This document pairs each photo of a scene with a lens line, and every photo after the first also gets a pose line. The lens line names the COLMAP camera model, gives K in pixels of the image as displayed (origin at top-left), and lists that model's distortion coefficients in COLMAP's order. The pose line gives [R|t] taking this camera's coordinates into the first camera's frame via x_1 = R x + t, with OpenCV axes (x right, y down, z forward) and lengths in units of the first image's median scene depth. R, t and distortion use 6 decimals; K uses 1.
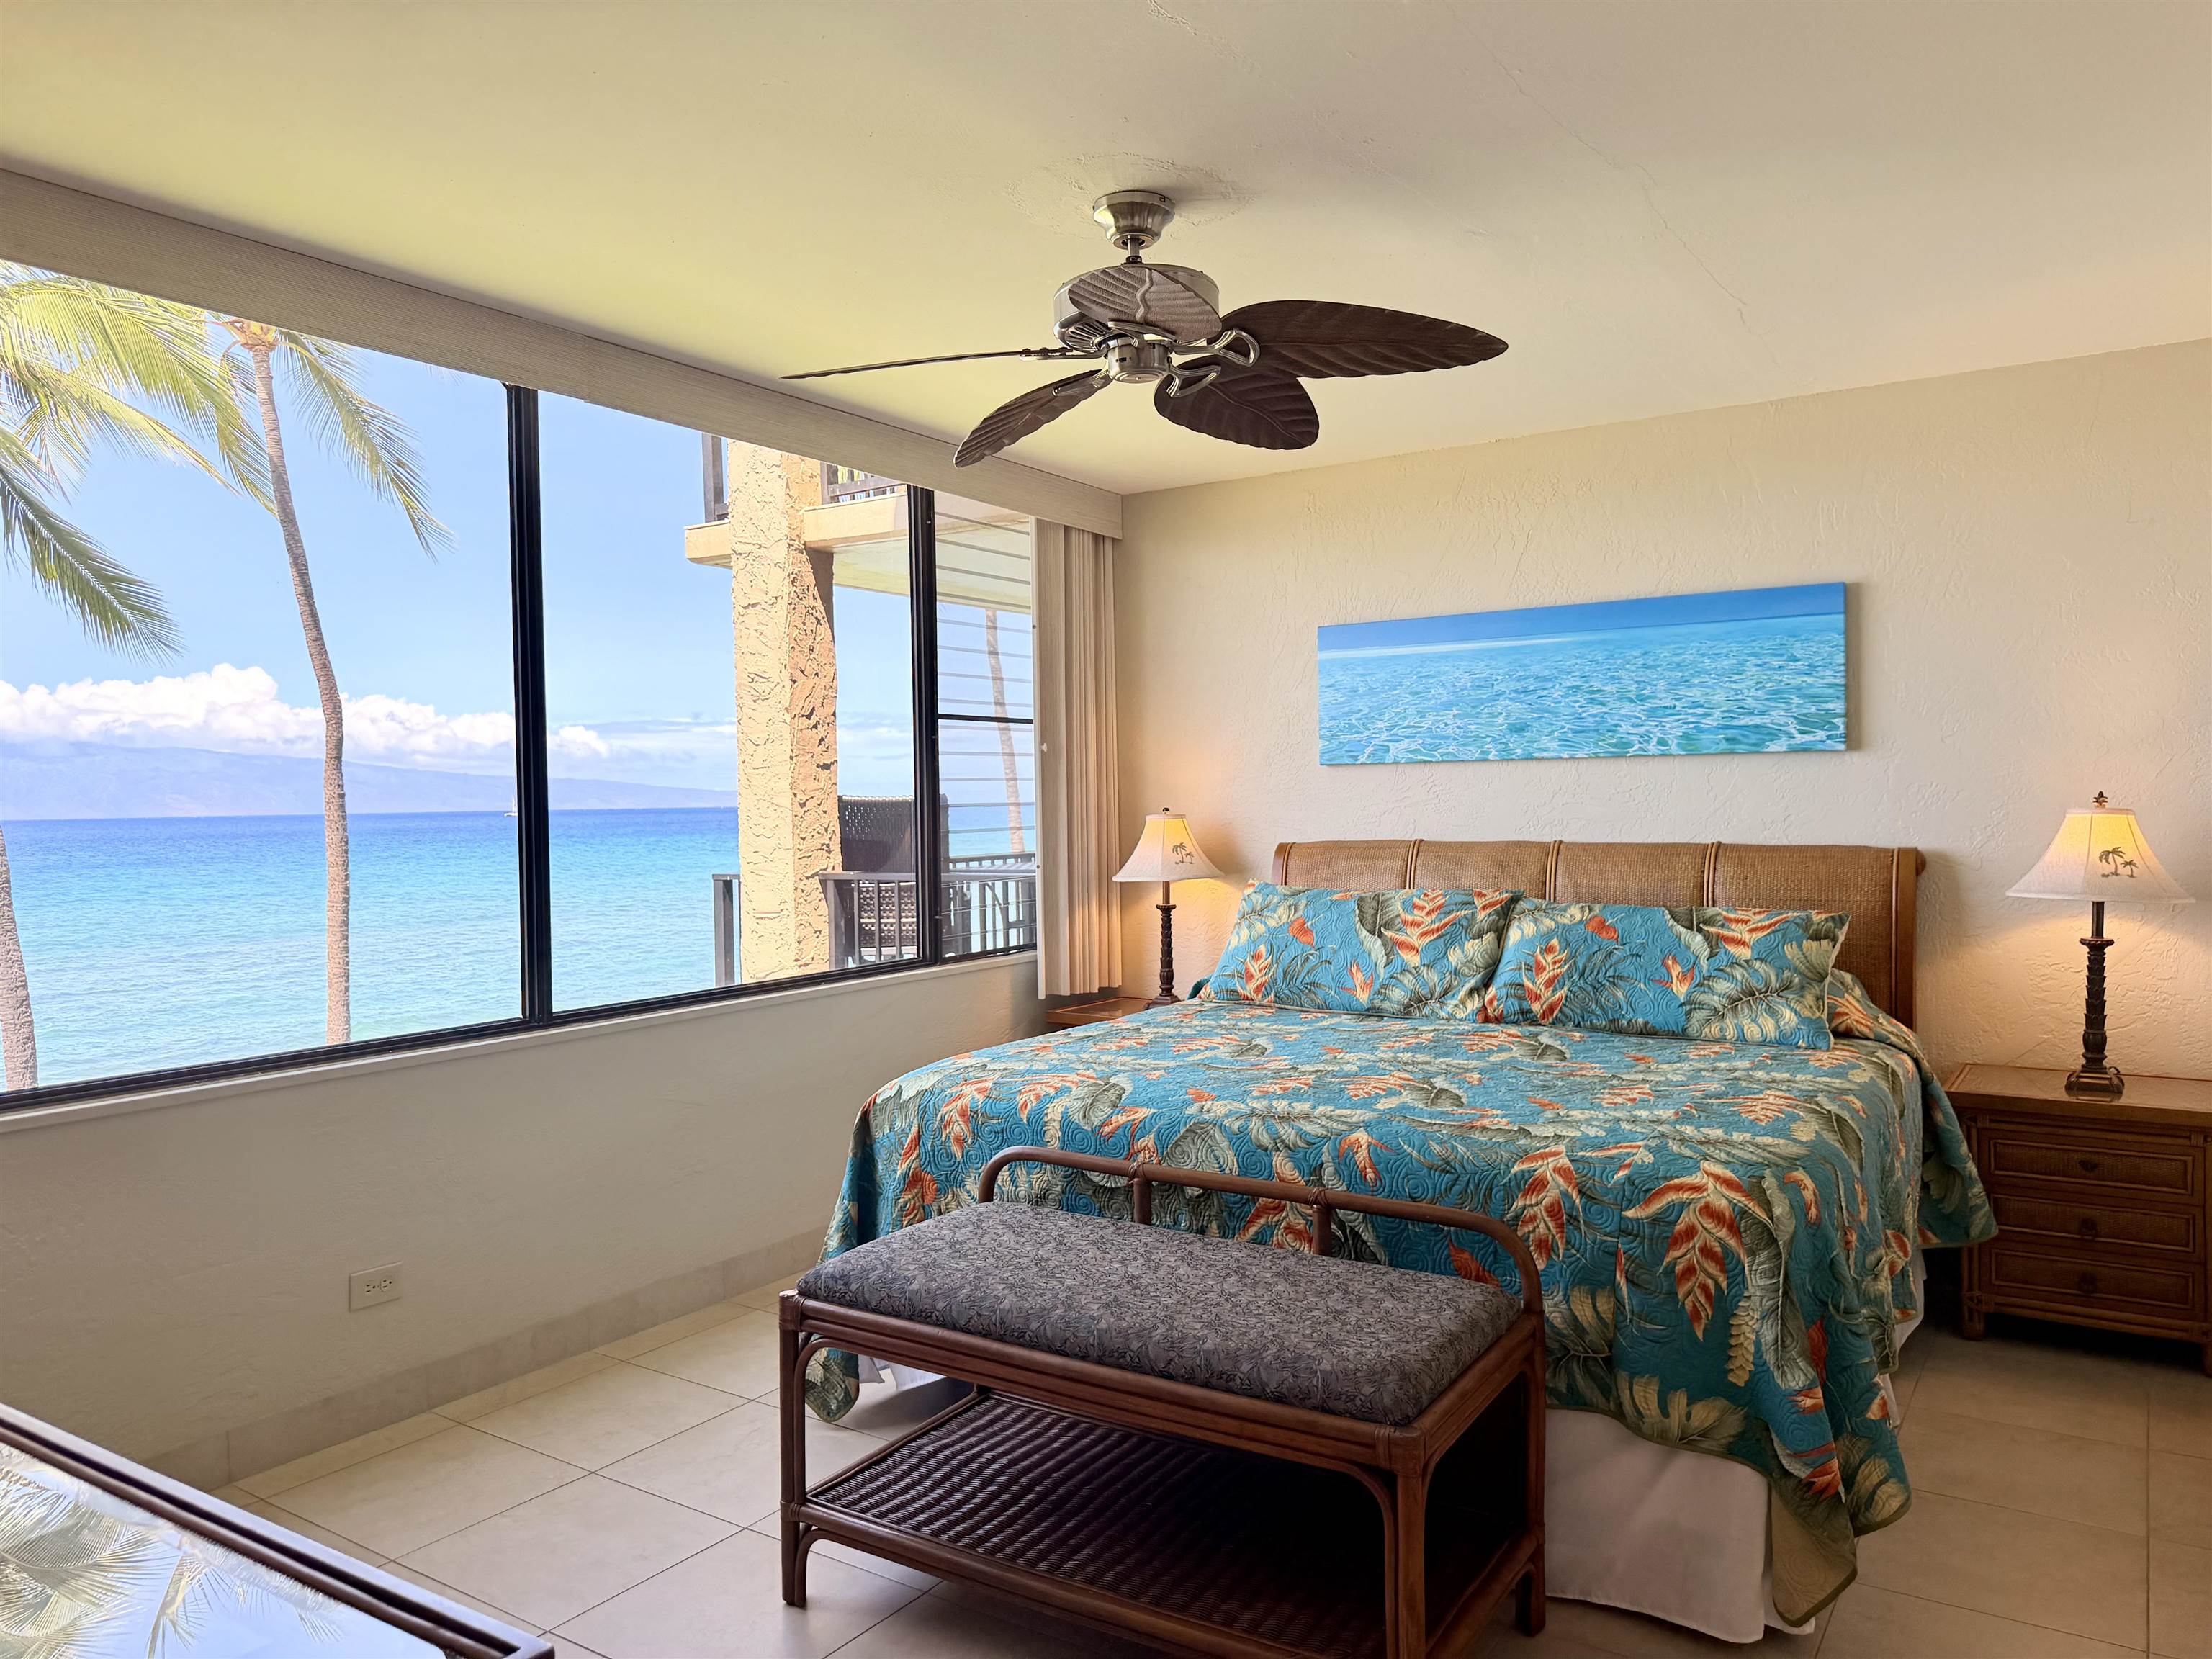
lens RADIAL K [[1558.9, 0, 1108.2], [0, 1558.9, 801.5], [0, 0, 1]] dist [0.183713, -0.341469]
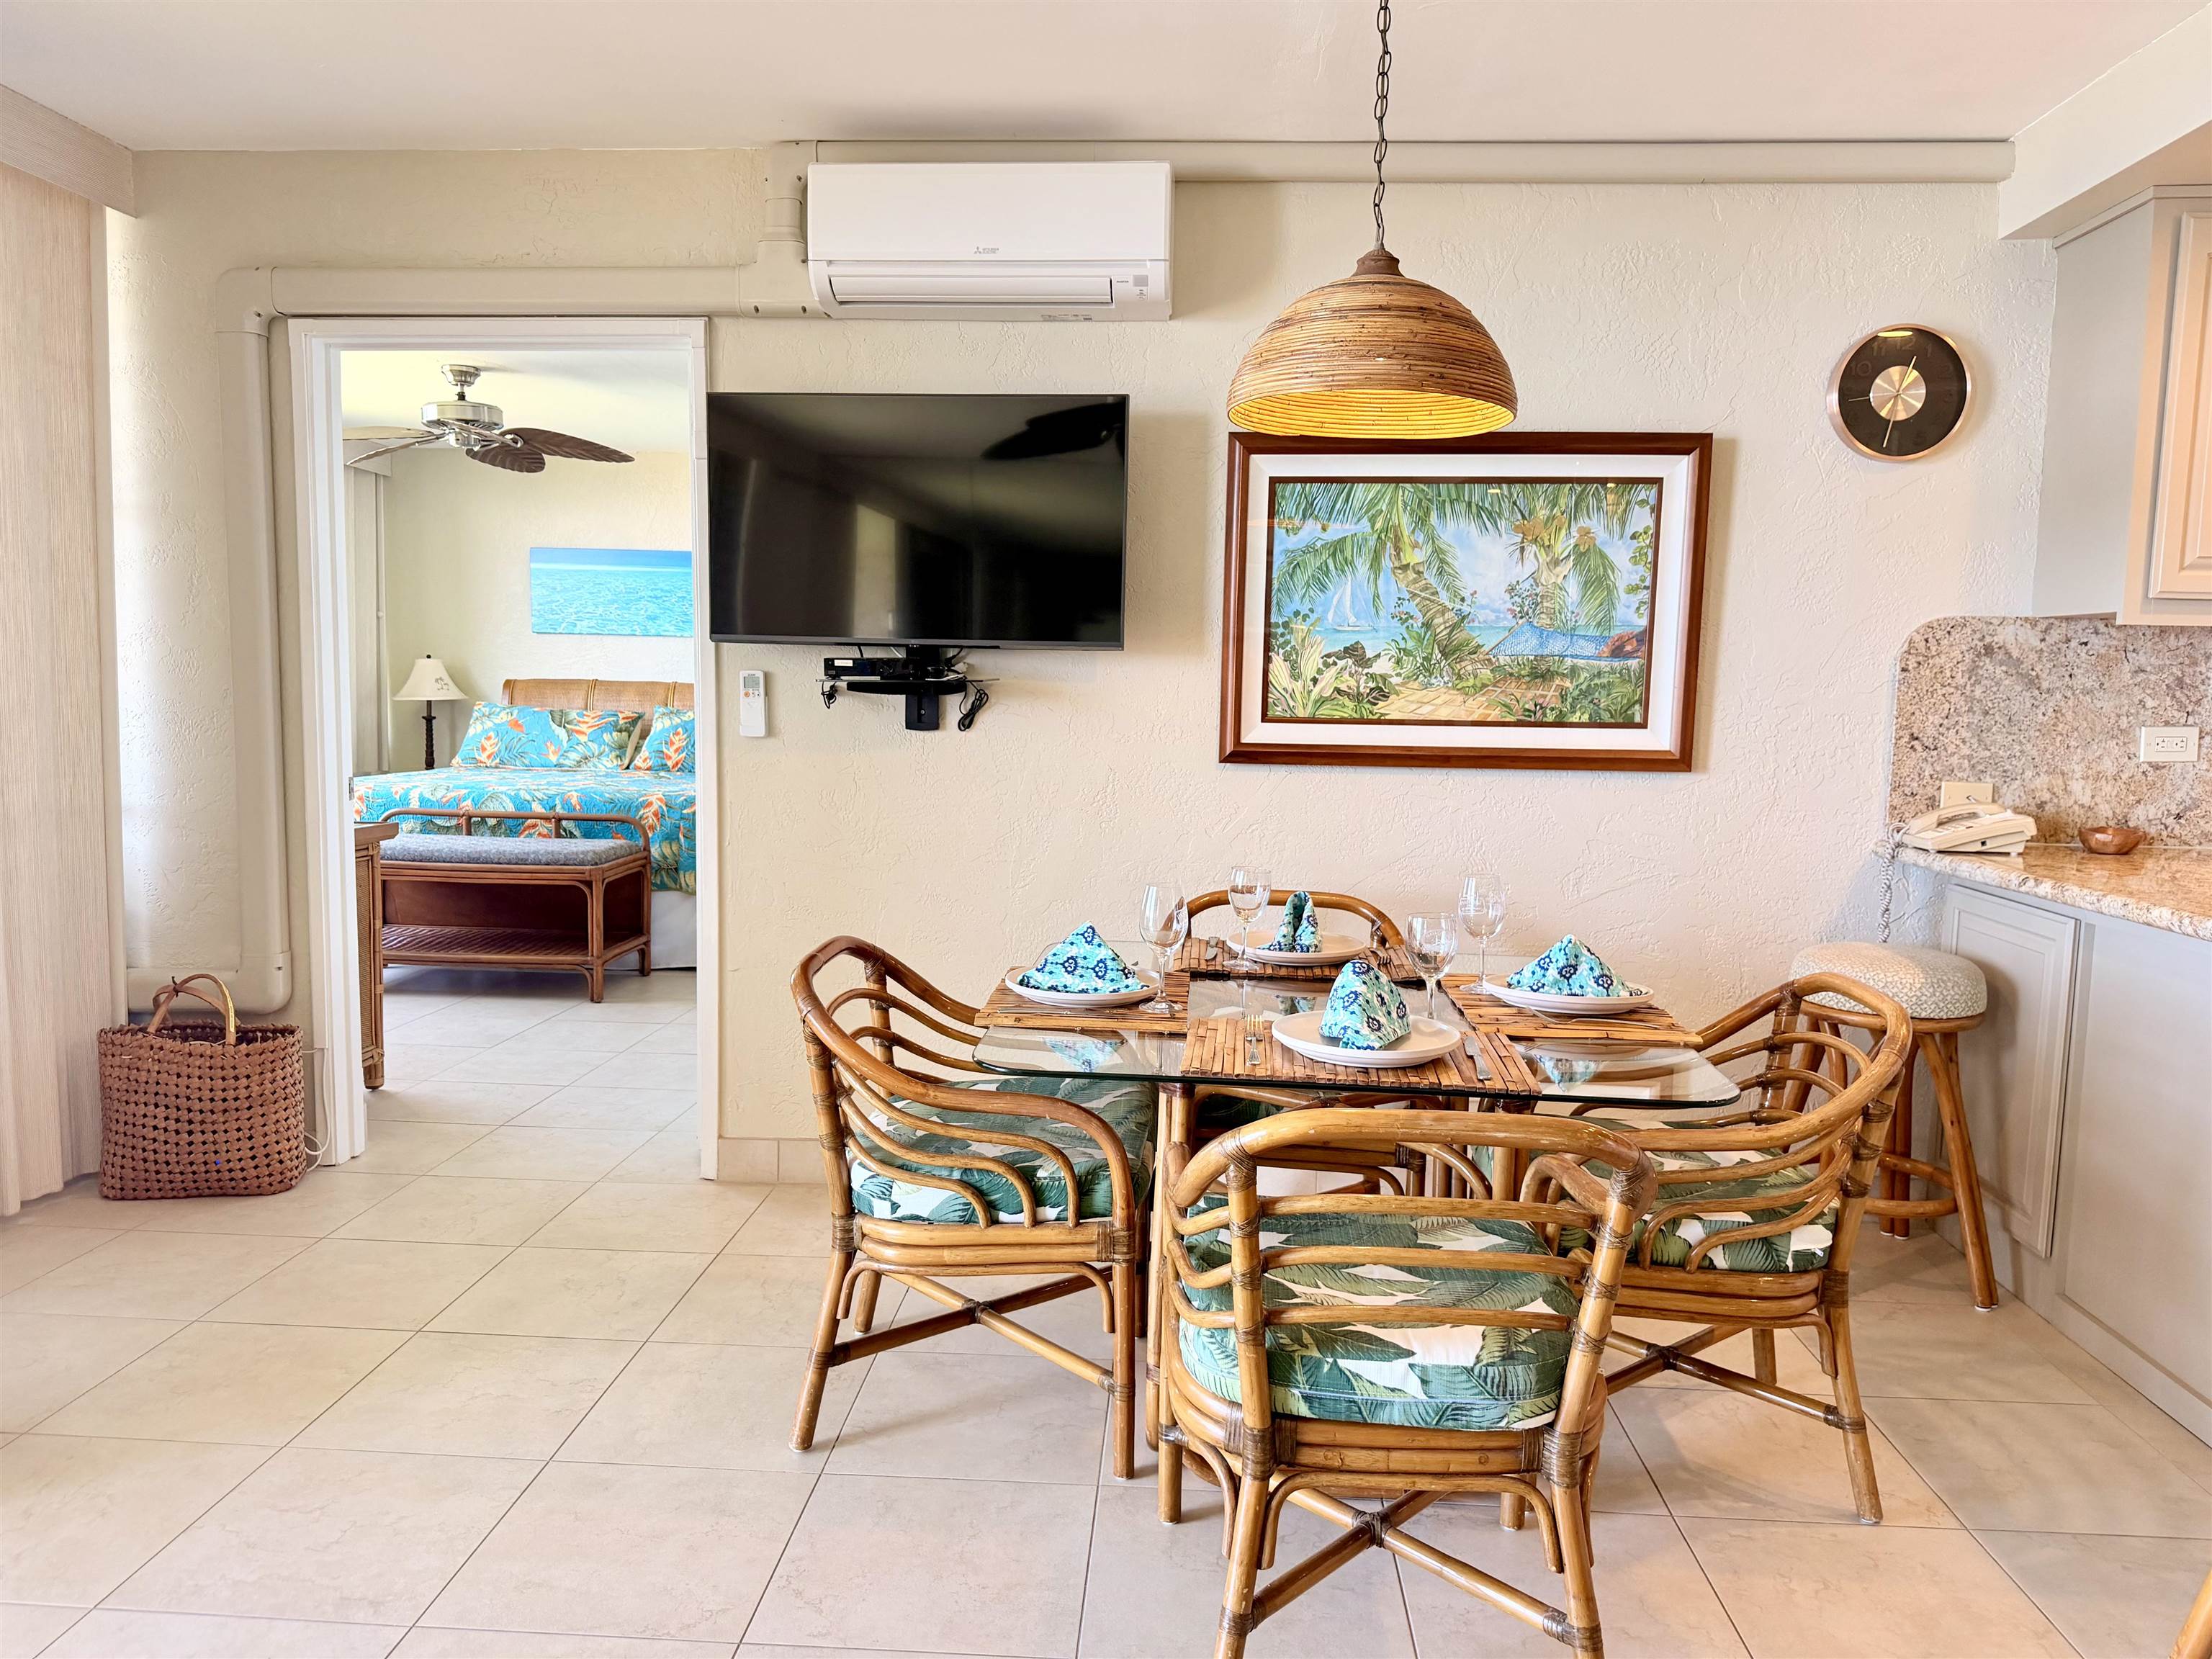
lens RADIAL K [[1544.7, 0, 1099.7], [0, 1544.7, 831.6], [0, 0, 1]] dist [0.143949, -0.246848]
pose [[0.870070, -0.018833, 0.492569, -0.211432], [-0.025884, 0.996146, 0.083809, 0.040763], [-0.492249, -0.085670, 0.866229, -0.968357]]
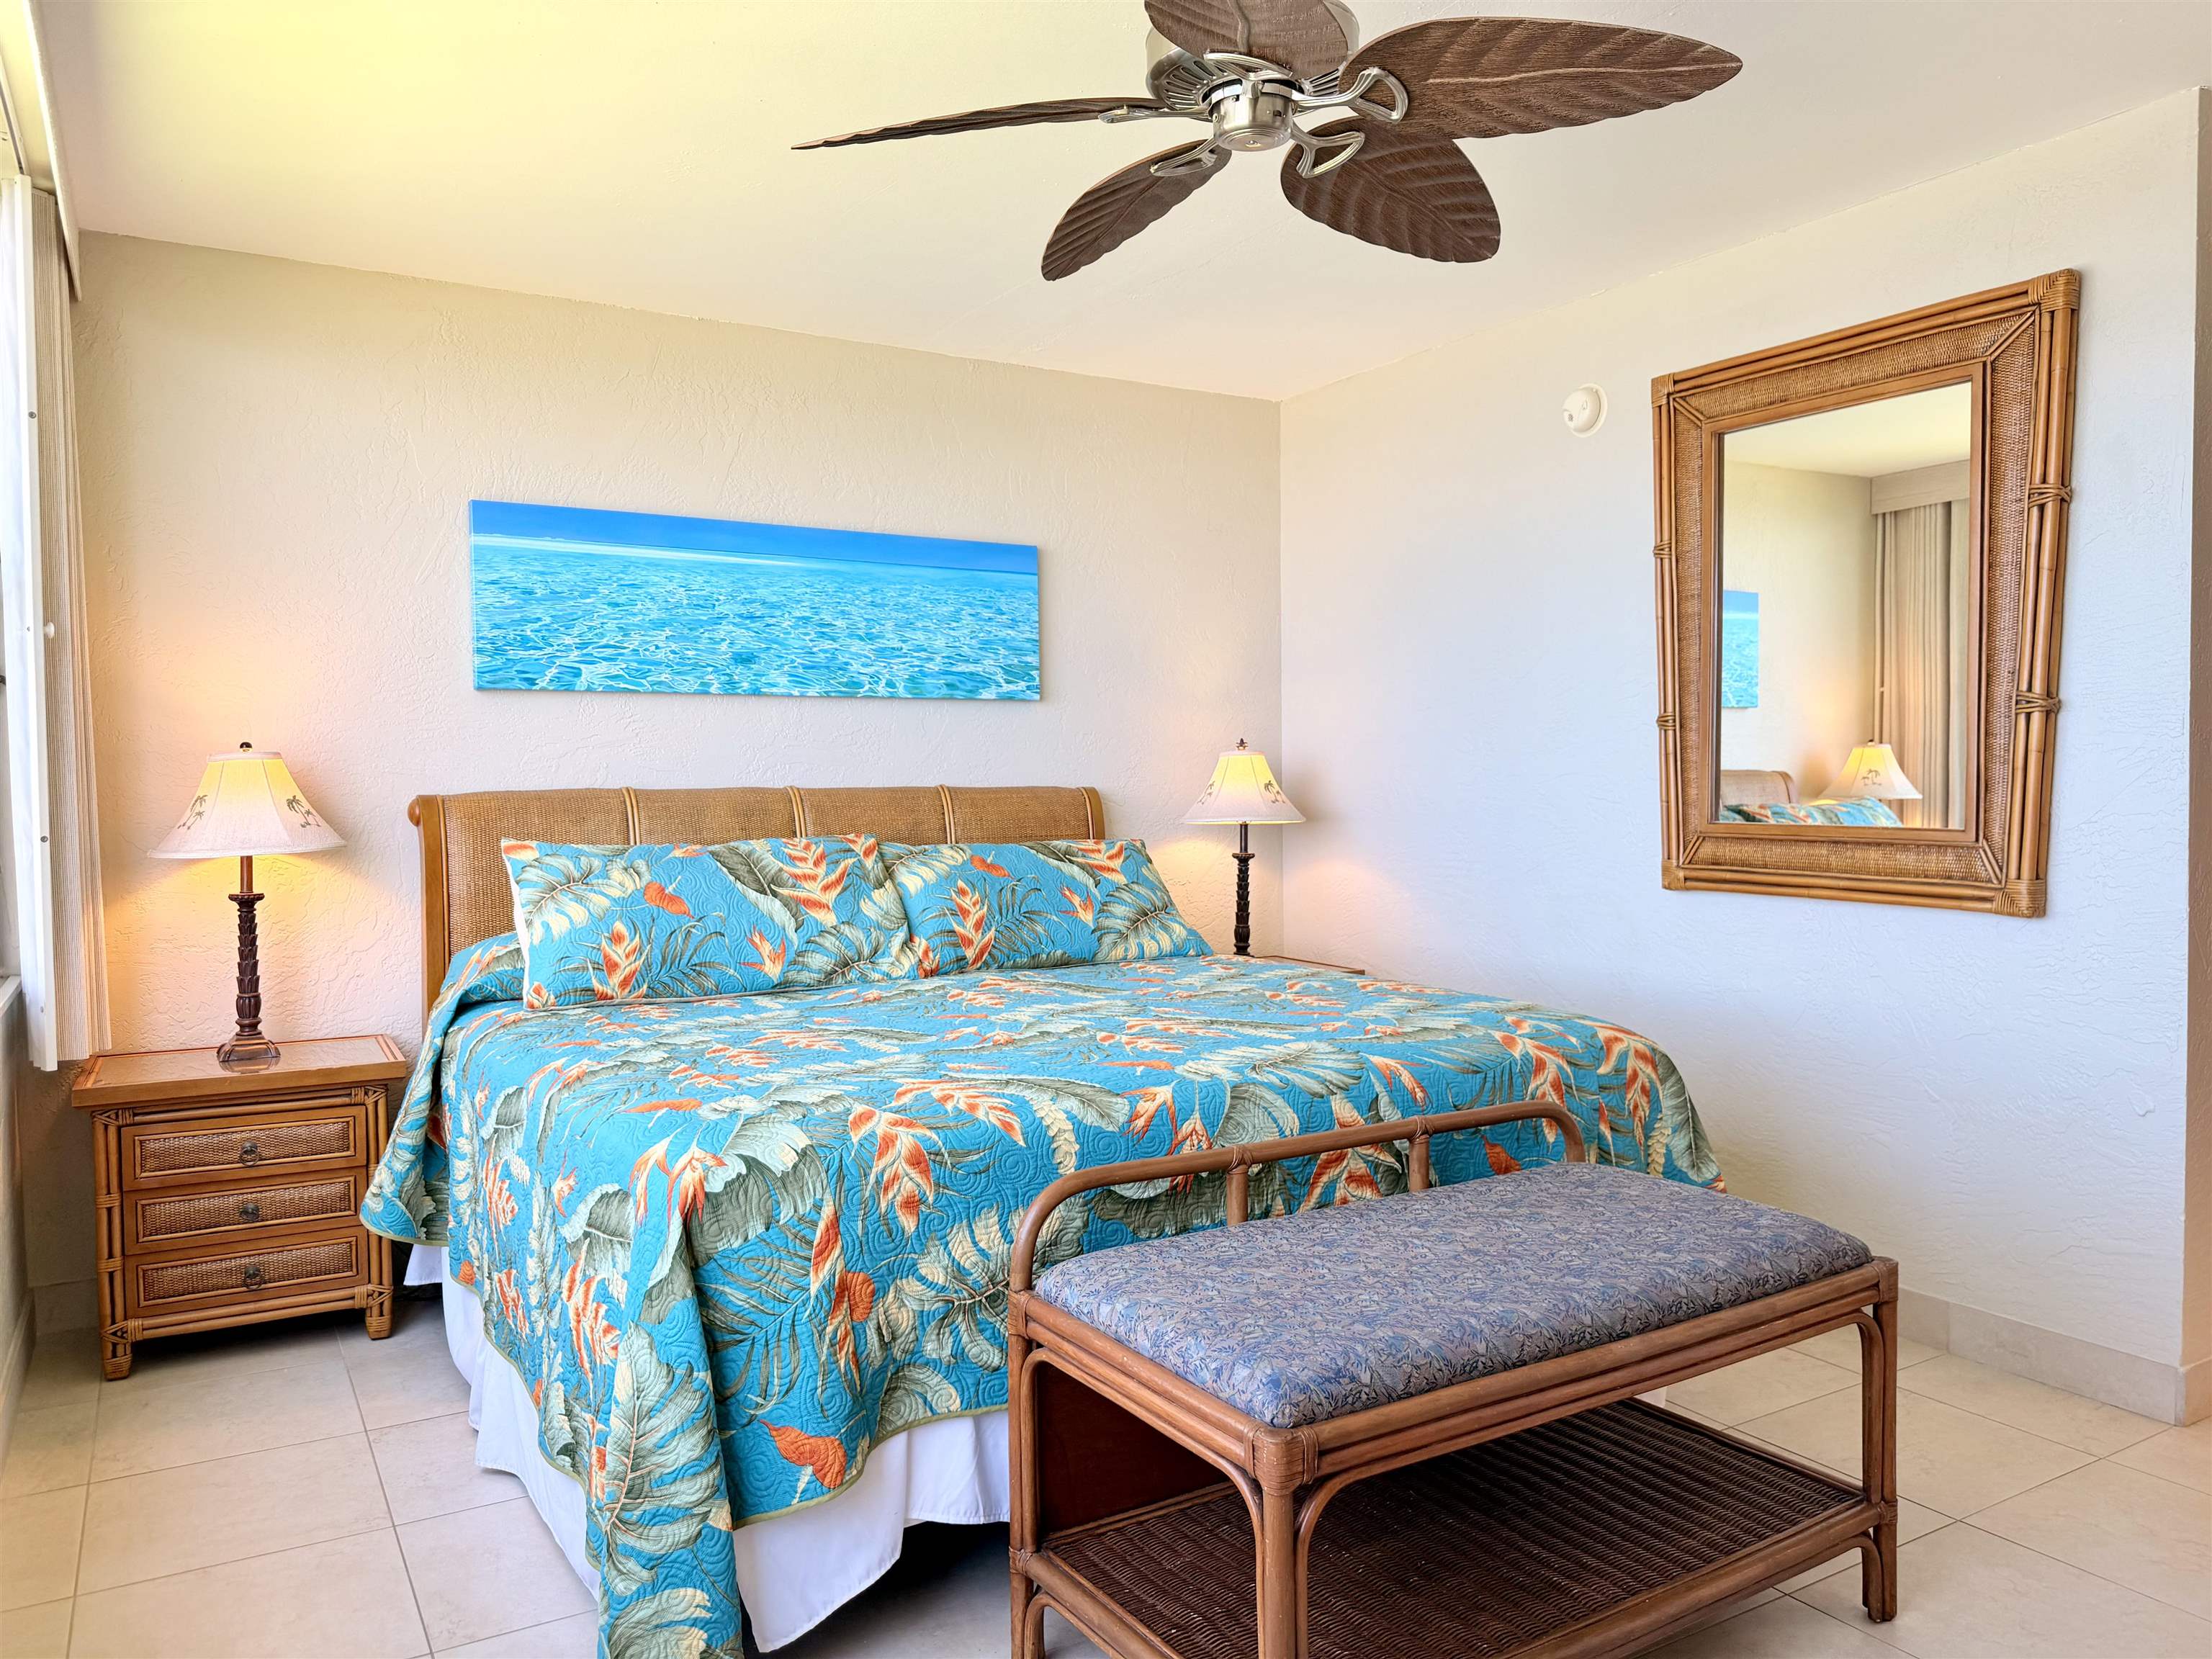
lens RADIAL K [[1544.7, 0, 1099.7], [0, 1544.7, 831.6], [0, 0, 1]] dist [0.143949, -0.246848]
pose [[0.427559, -0.019029, 0.903787, -0.518847], [0.009158, 0.999818, 0.016719, 0.043630], [-0.903941, 0.001129, 0.427656, 0.536798]]
